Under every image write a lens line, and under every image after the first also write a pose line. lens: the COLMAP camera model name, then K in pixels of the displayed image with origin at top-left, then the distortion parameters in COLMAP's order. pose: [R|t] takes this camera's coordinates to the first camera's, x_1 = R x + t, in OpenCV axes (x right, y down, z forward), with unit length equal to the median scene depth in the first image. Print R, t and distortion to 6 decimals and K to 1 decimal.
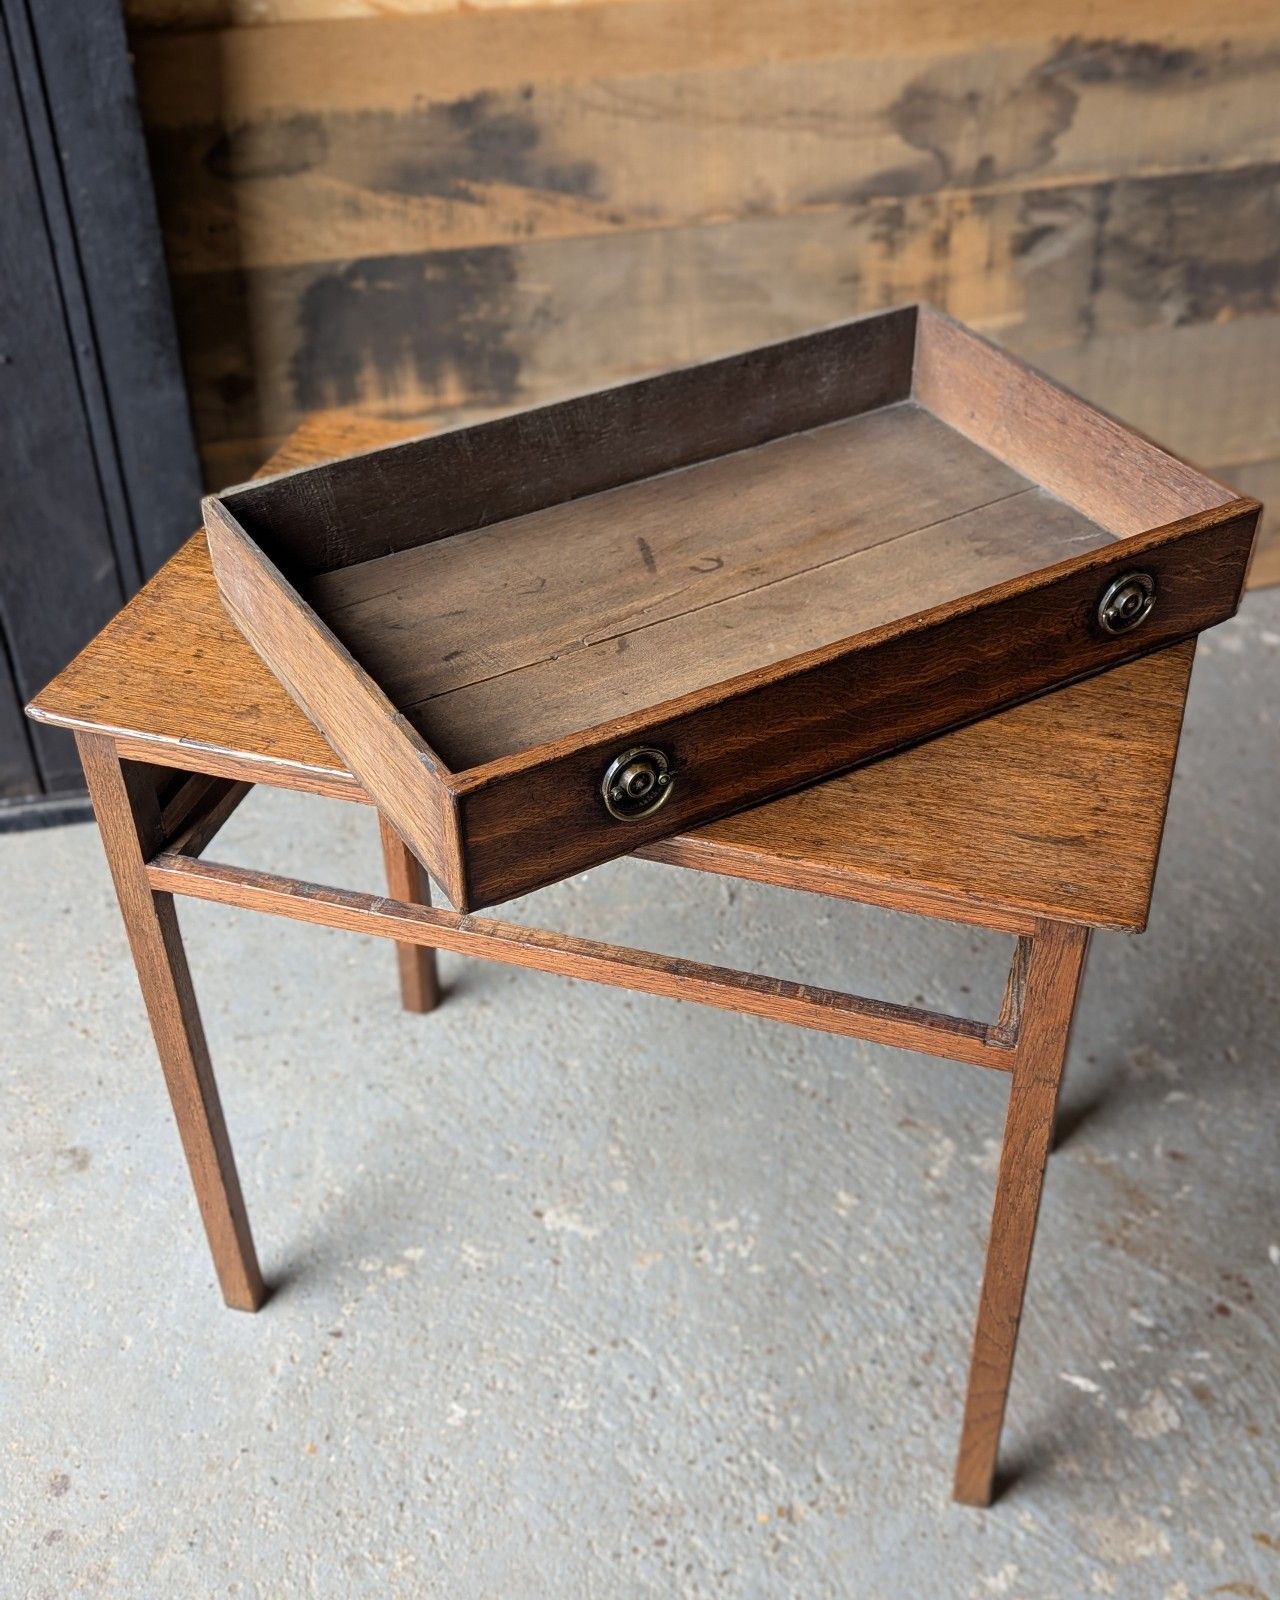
lens RADIAL K [[1907.2, 0, 707.1], [0, 1907.2, 819.1], [0, 0, 1]] dist [0.058072, -0.042366]
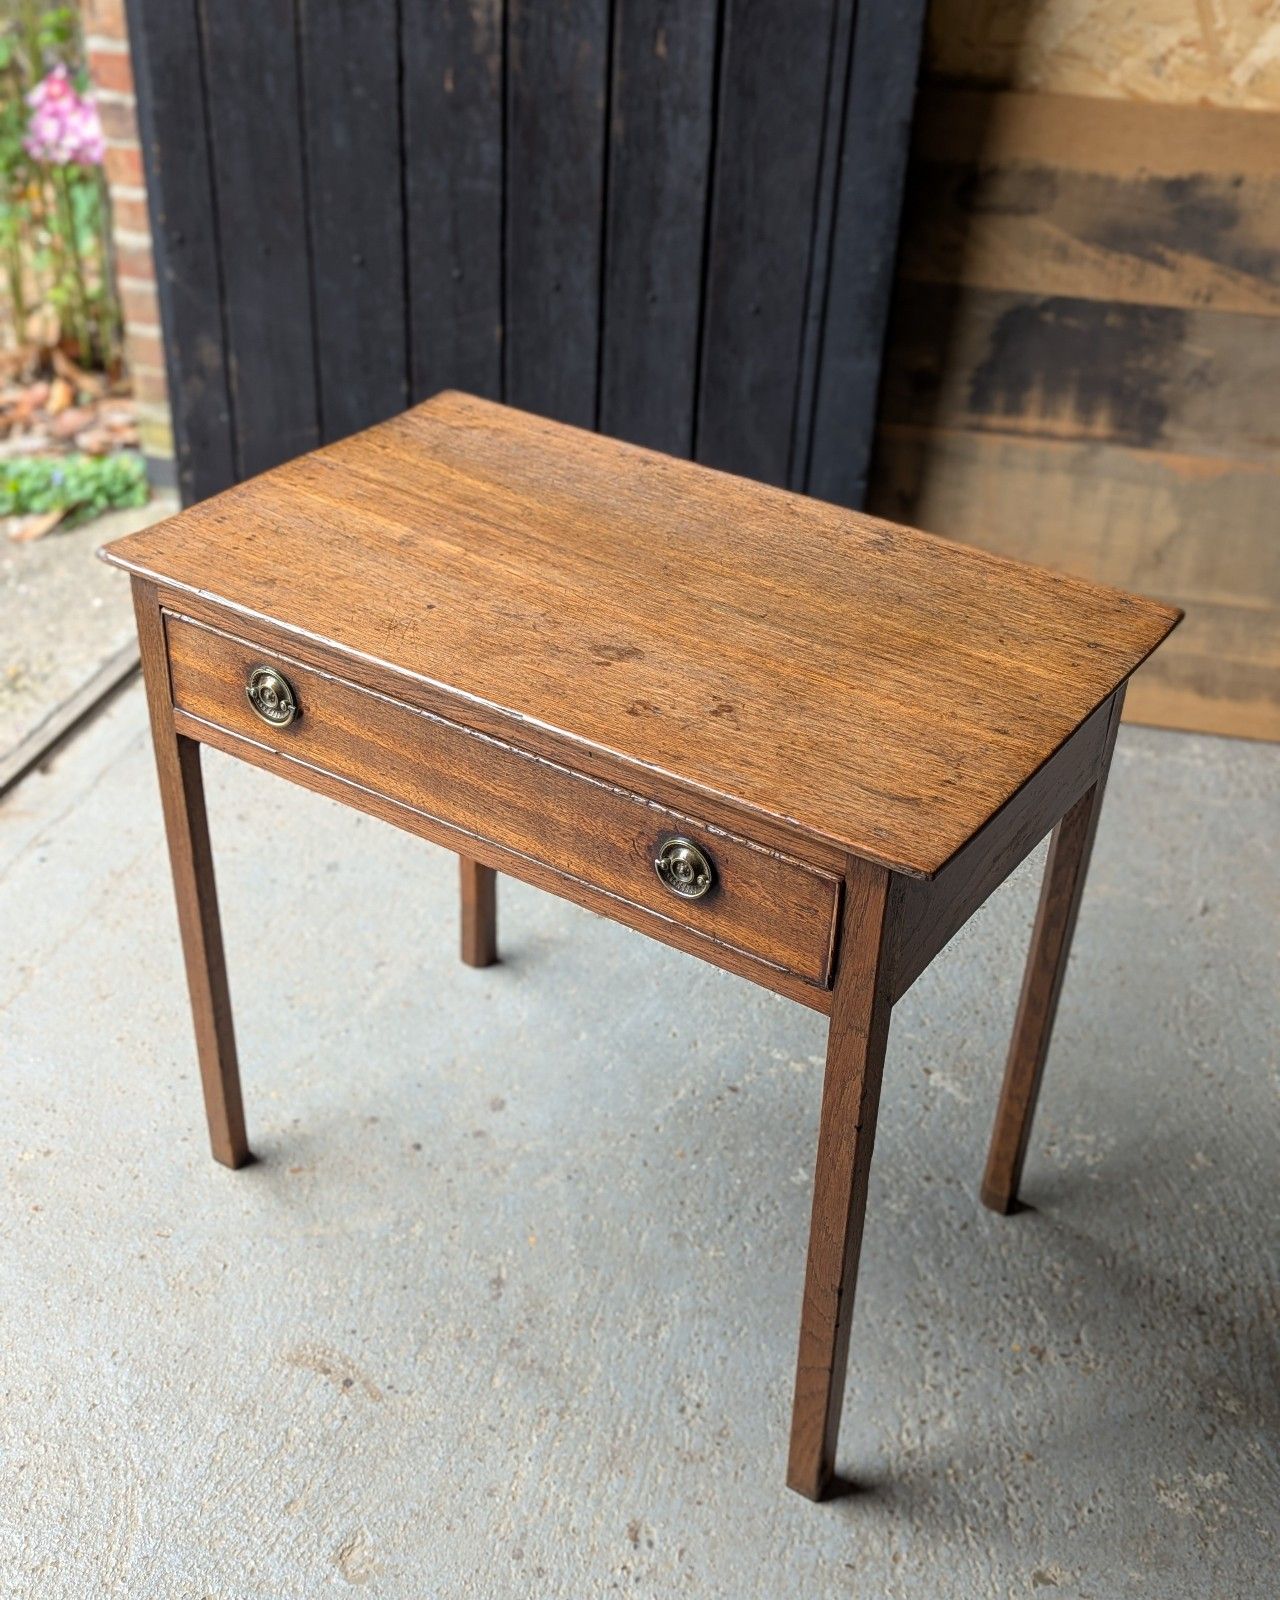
lens RADIAL K [[1842.0, 0, 662.3], [0, 1842.0, 790.5], [0, 0, 1]] dist [0.103443, -0.161591]
pose [[0.881630, 0.278574, -0.380952, 0.133515], [-0.321482, 0.945452, -0.052630, 0.141757], [0.345510, 0.168870, 0.923096, -0.099452]]
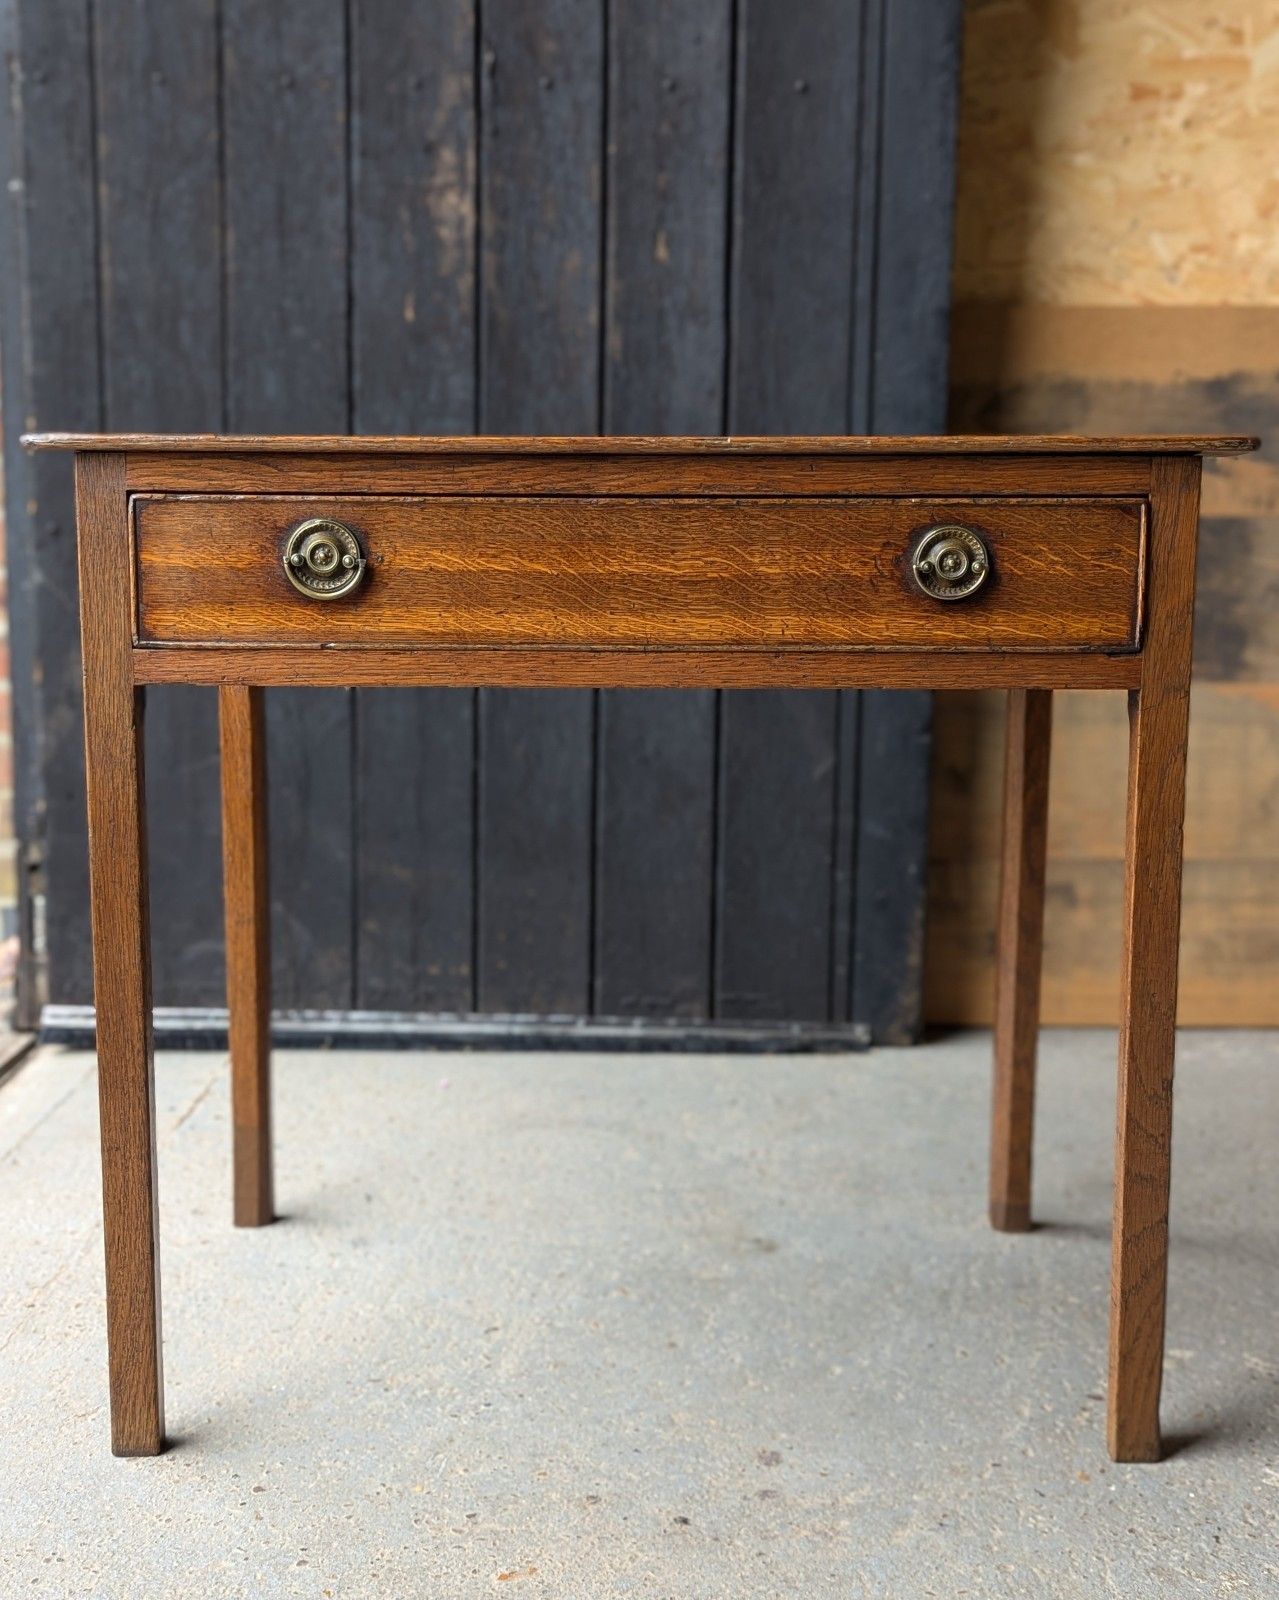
lens RADIAL K [[1987.9, 0, 626.7], [0, 1987.9, 743.5], [0, 0, 1]] dist [0.105828, -0.151225]
pose [[0.964237, 0.033831, -0.262874, -0.145048], [-0.164605, 0.853797, -0.493898, 0.409994], [0.207732, 0.519505, 0.828832, 0.107924]]
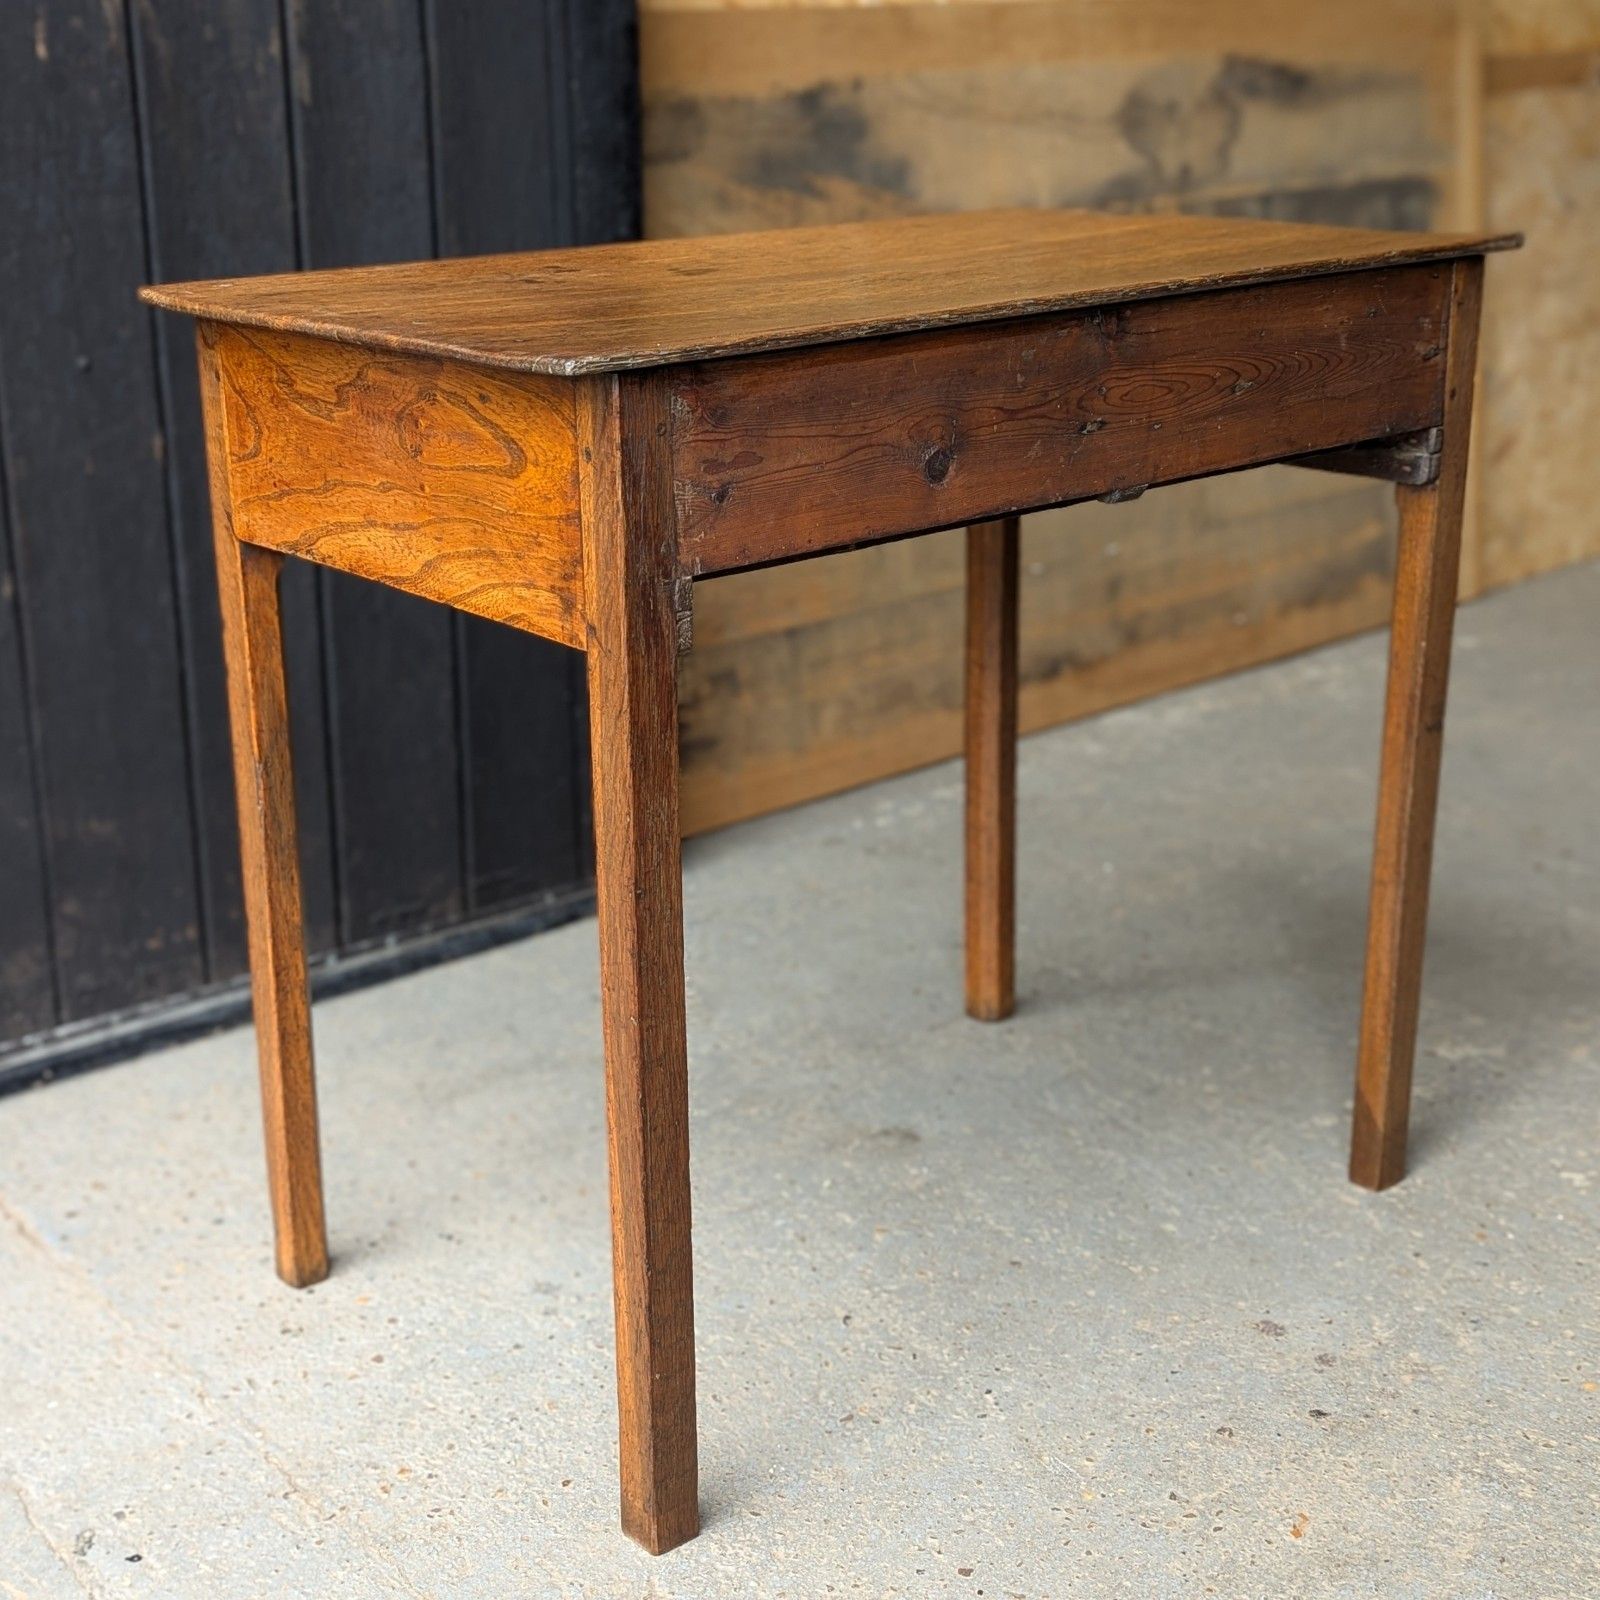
lens RADIAL K [[2392.6, 0, 697.2], [0, 2392.6, 733.3], [0, 0, 1]] dist [0.214726, -0.661488]
pose [[0.905211, -0.149197, 0.397910, -0.717784], [0.292105, 0.898525, -0.327610, 0.305160], [-0.308654, 0.412788, 0.856936, 0.101345]]
